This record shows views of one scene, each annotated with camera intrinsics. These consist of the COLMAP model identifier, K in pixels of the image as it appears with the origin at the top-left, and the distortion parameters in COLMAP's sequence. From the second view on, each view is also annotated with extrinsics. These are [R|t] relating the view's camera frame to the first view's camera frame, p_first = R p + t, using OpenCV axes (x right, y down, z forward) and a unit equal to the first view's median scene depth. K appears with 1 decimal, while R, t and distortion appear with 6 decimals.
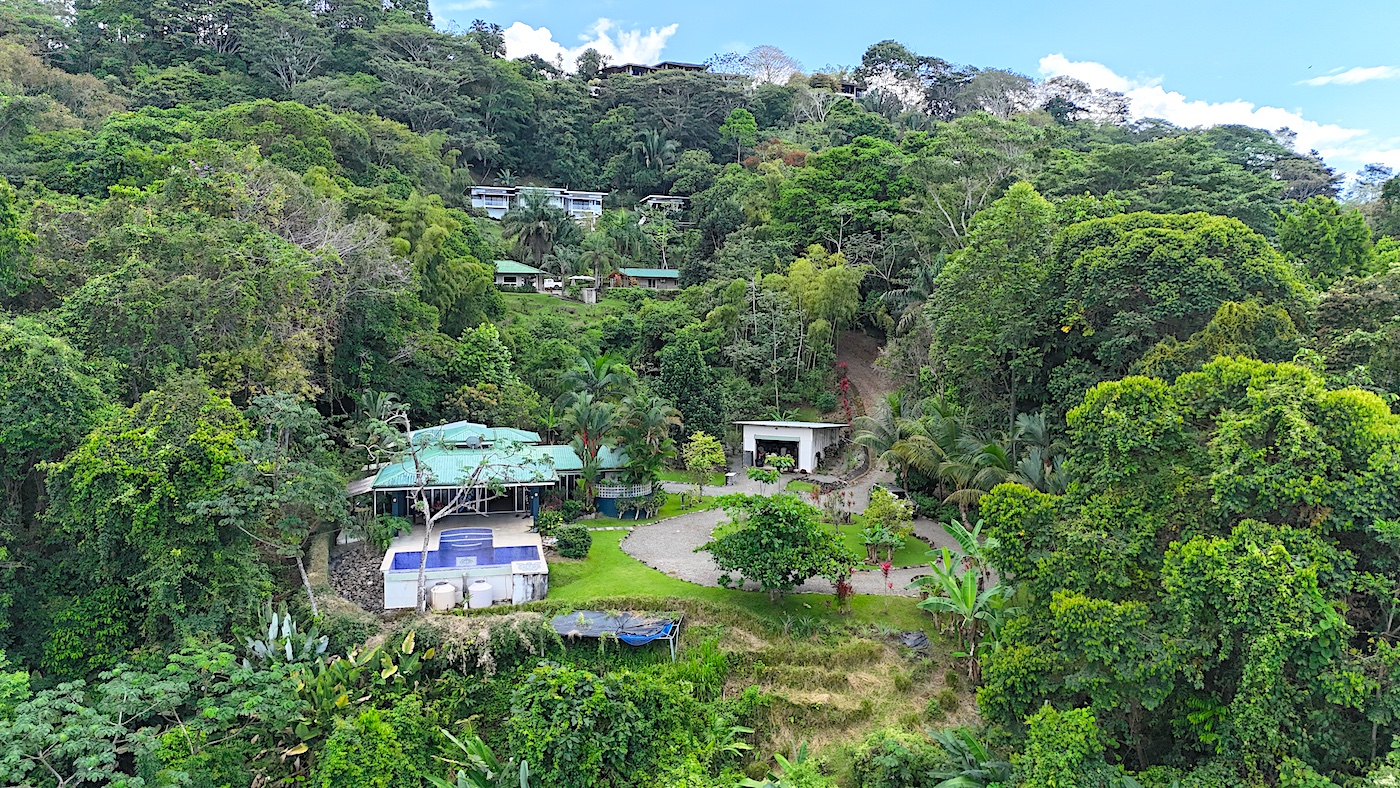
lens RADIAL K [[1033.7, 0, 706.6], [0, 1033.7, 394.8], [0, 0, 1]] dist [0.024276, -0.005254]
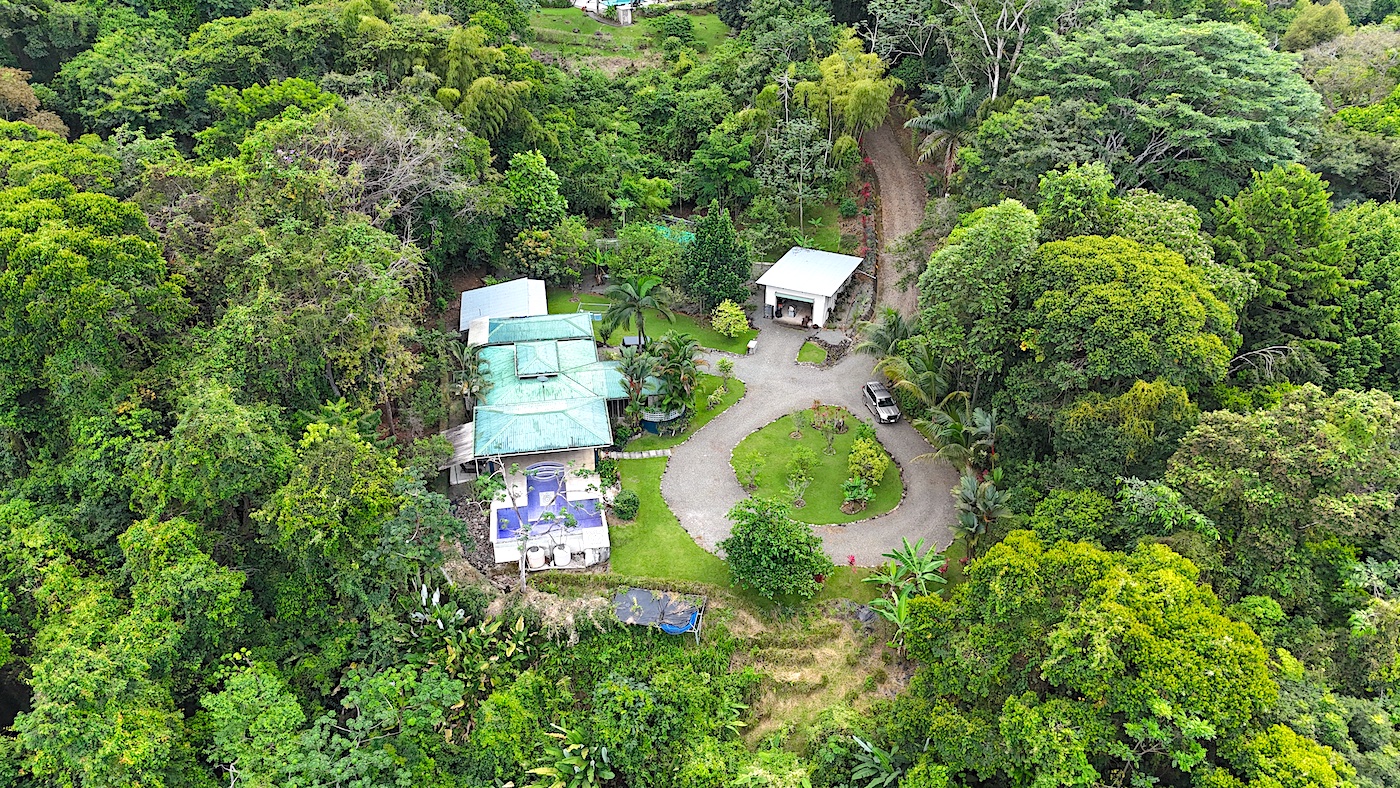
lens RADIAL K [[1033.7, 0, 702.8], [0, 1033.7, 394.5], [0, 0, 1]] dist [0.024276, -0.005254]
pose [[0.999002, 0.023281, -0.038114, 0.023015], [-0.003363, 0.890180, 0.455596, -0.728267], [0.044535, -0.455013, 0.889370, -0.157050]]
